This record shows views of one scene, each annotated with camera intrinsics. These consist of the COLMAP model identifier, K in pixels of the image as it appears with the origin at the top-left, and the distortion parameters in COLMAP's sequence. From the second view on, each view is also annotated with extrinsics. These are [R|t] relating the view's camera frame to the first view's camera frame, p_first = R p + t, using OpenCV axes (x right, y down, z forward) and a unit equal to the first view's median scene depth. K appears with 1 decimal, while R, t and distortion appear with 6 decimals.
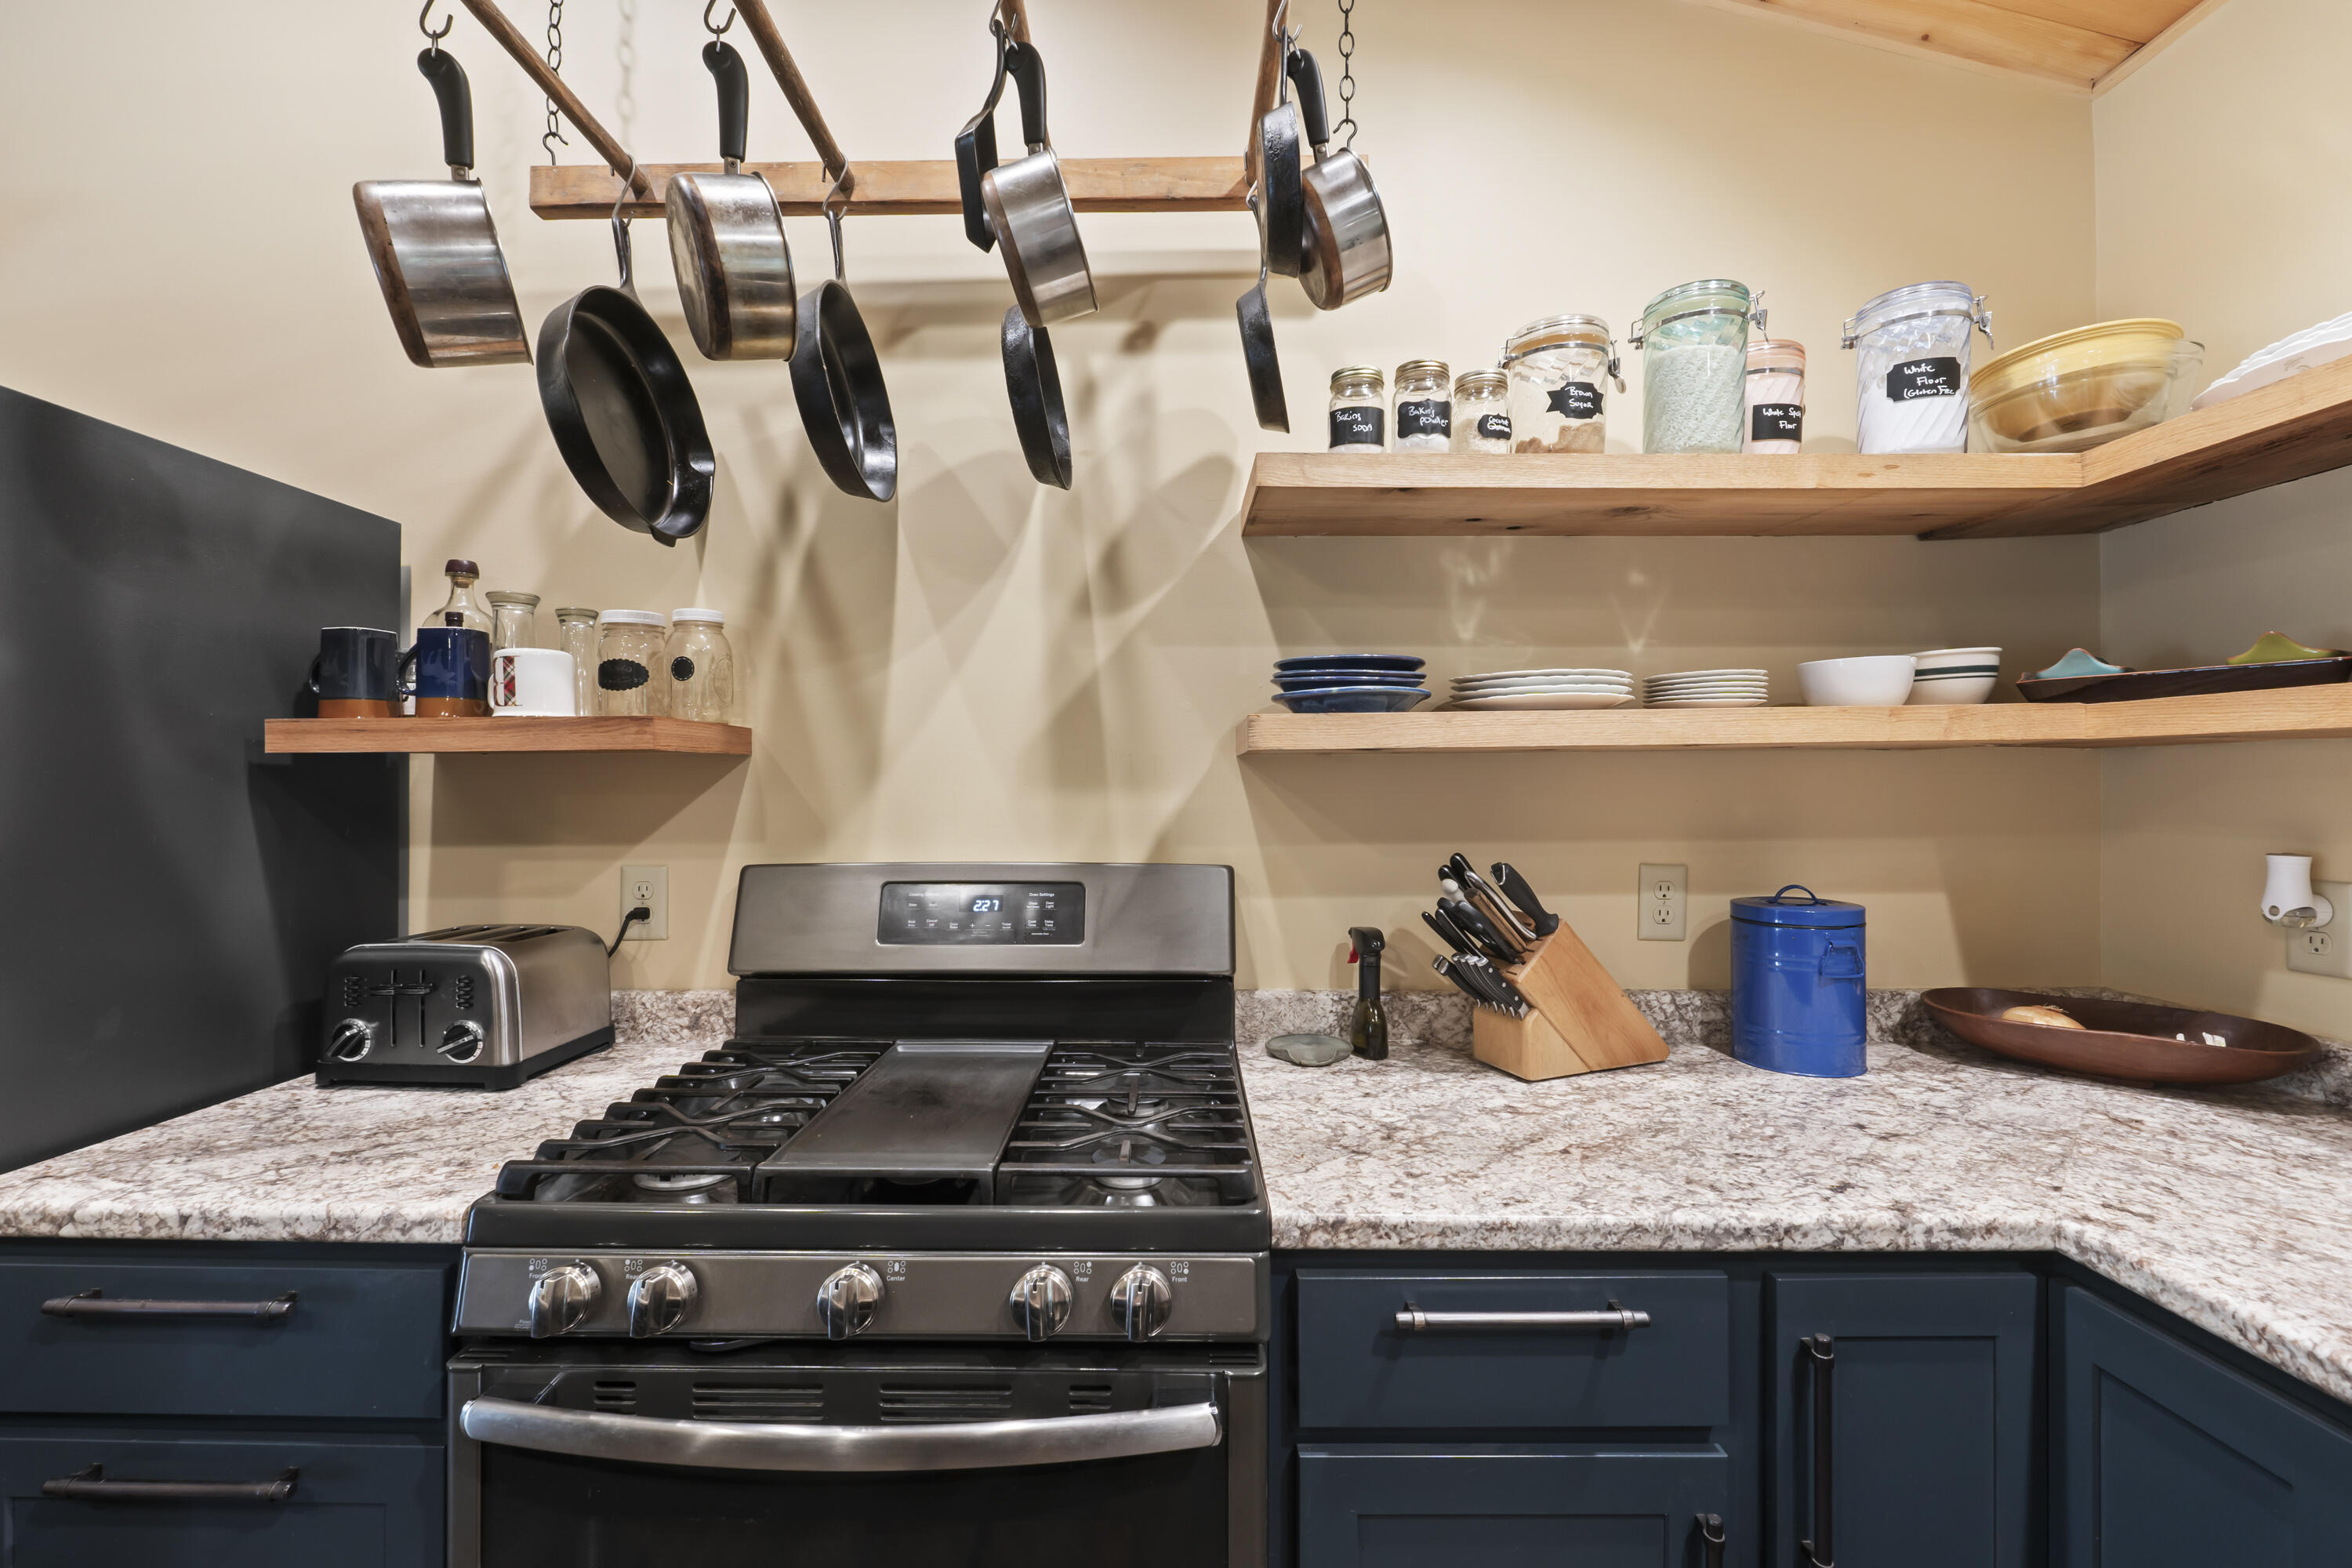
lens RADIAL K [[992.9, 0, 1172.2], [0, 992.9, 767.6], [0, 0, 1]] dist [-0.008508, 0.000010]
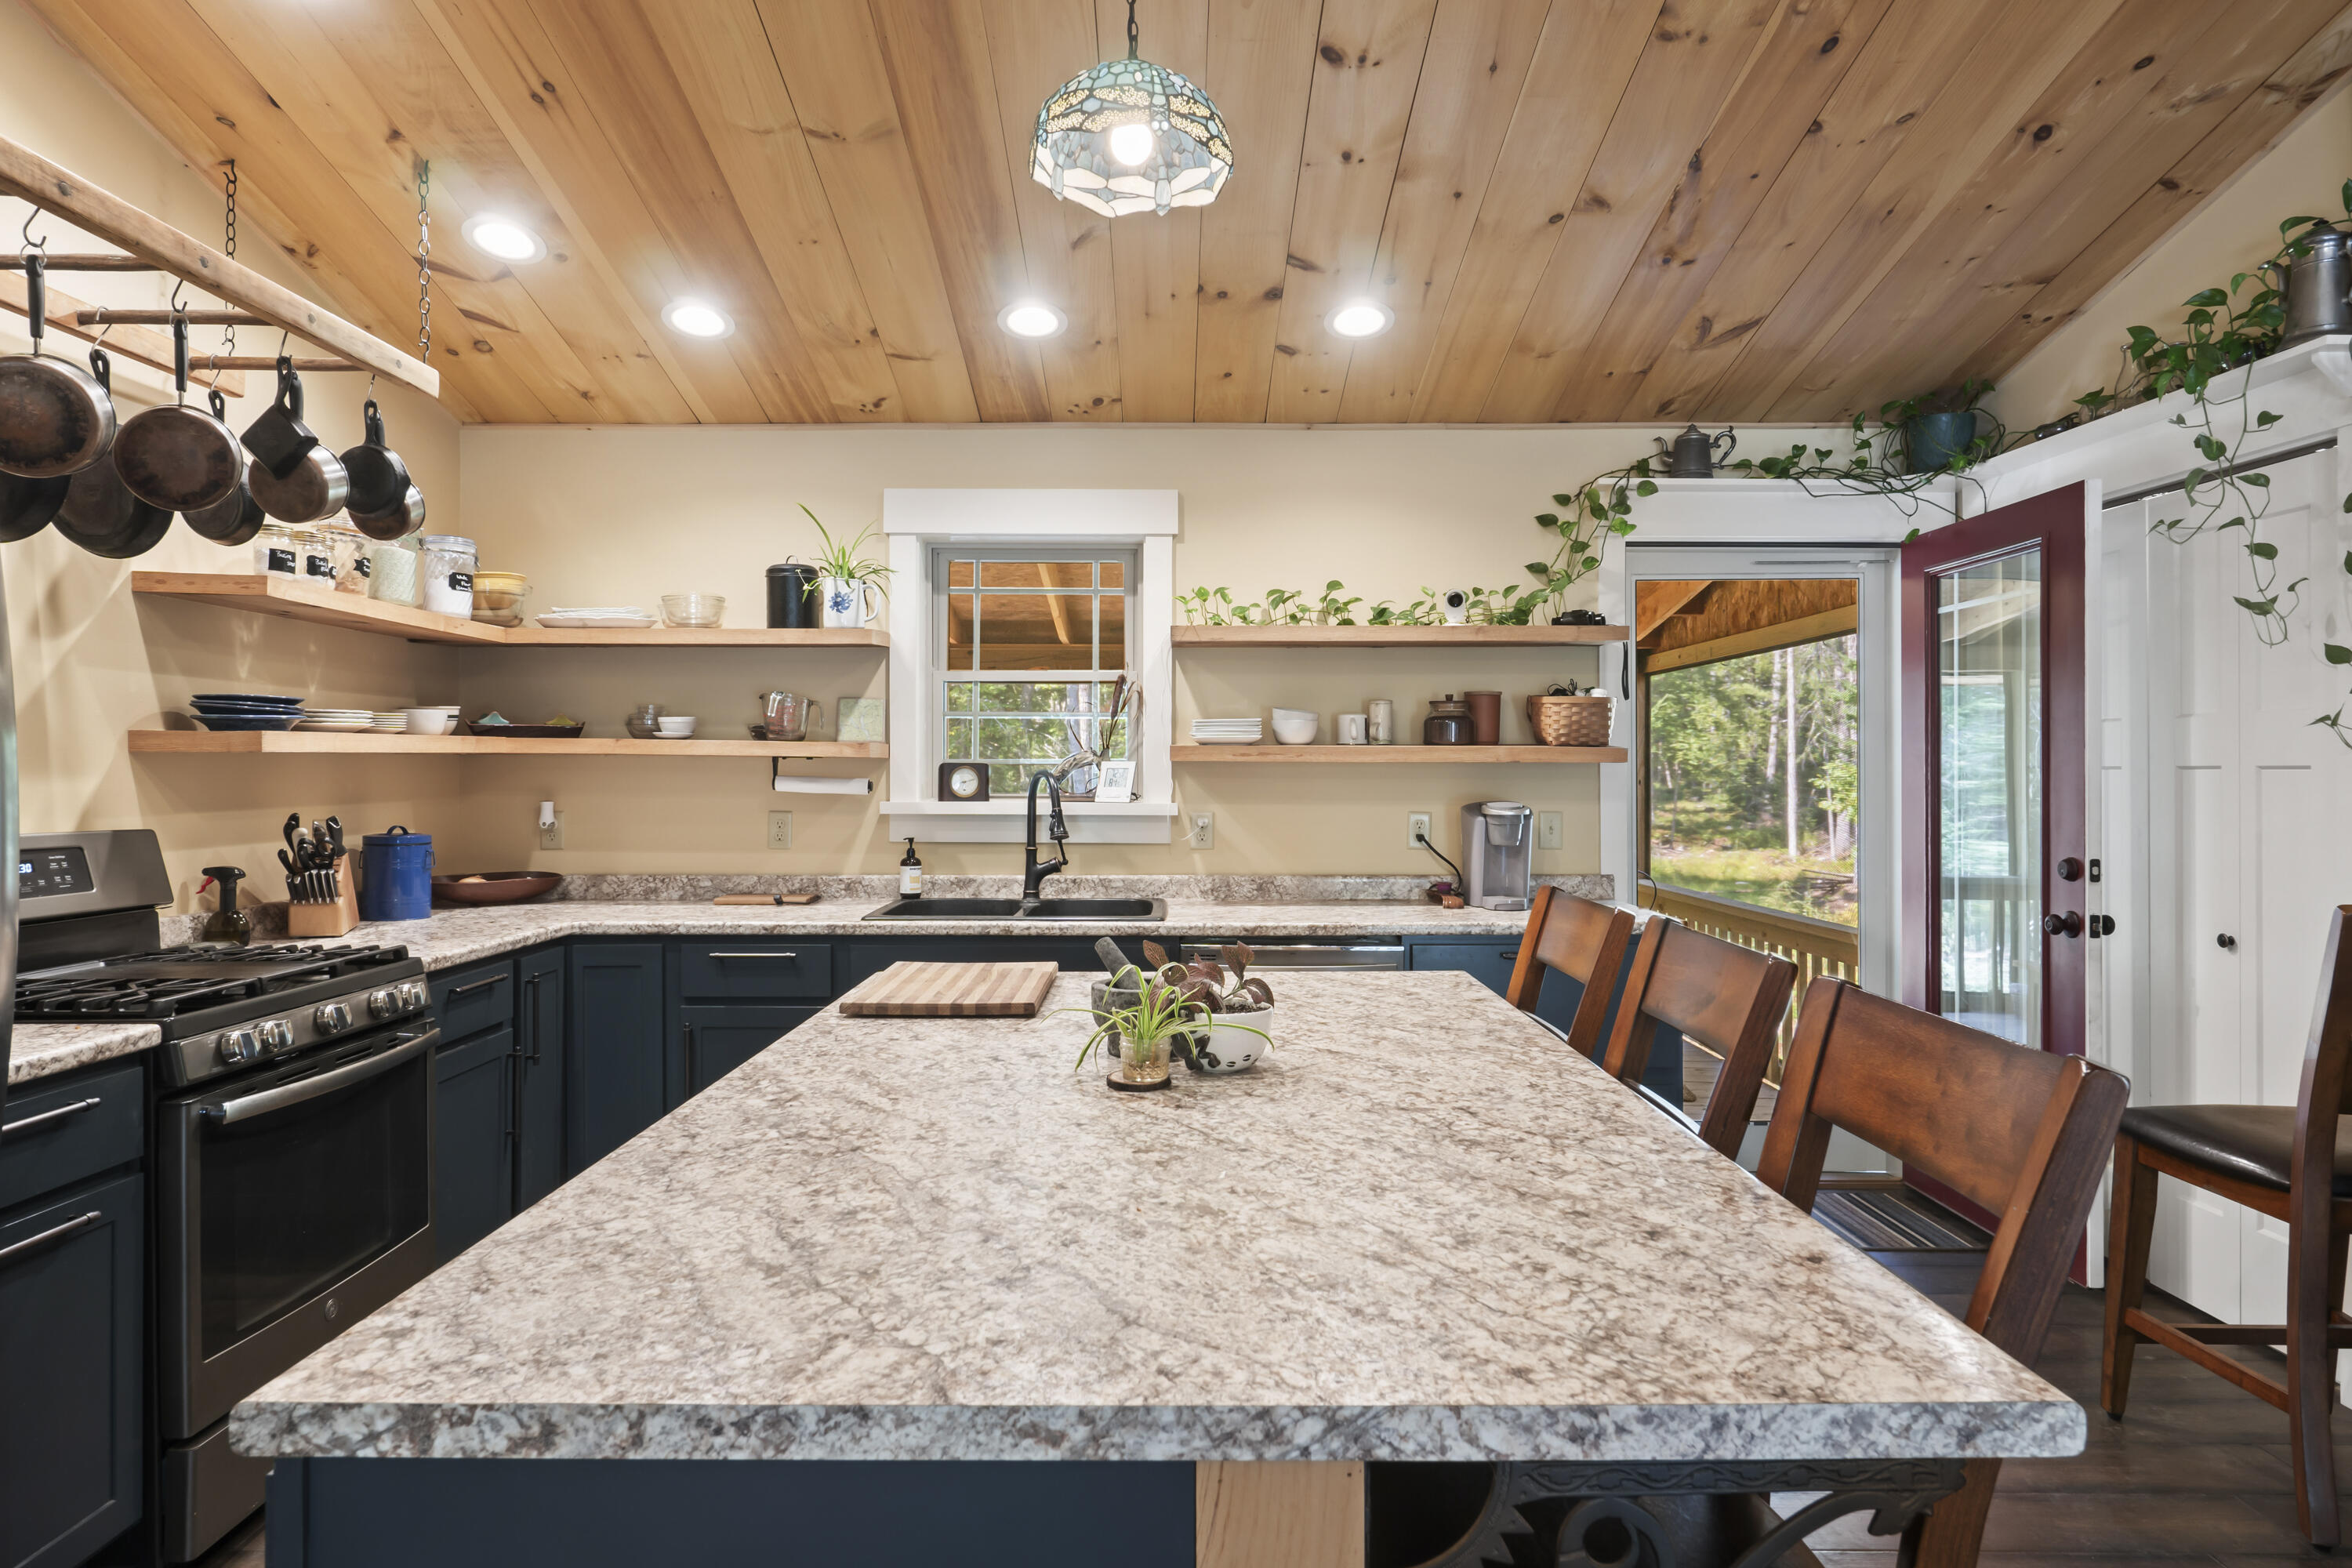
lens RADIAL K [[1400.1, 0, 1176.0], [0, 1400.1, 784.0], [0, 0, 1]] dist [0.000467, 0.000115]
pose [[-0.008968, -0.008199, 0.999926, -2.248687], [-0.022061, 0.999725, 0.007999, -0.017108], [-0.999716, -0.021988, -0.009146, -0.512126]]
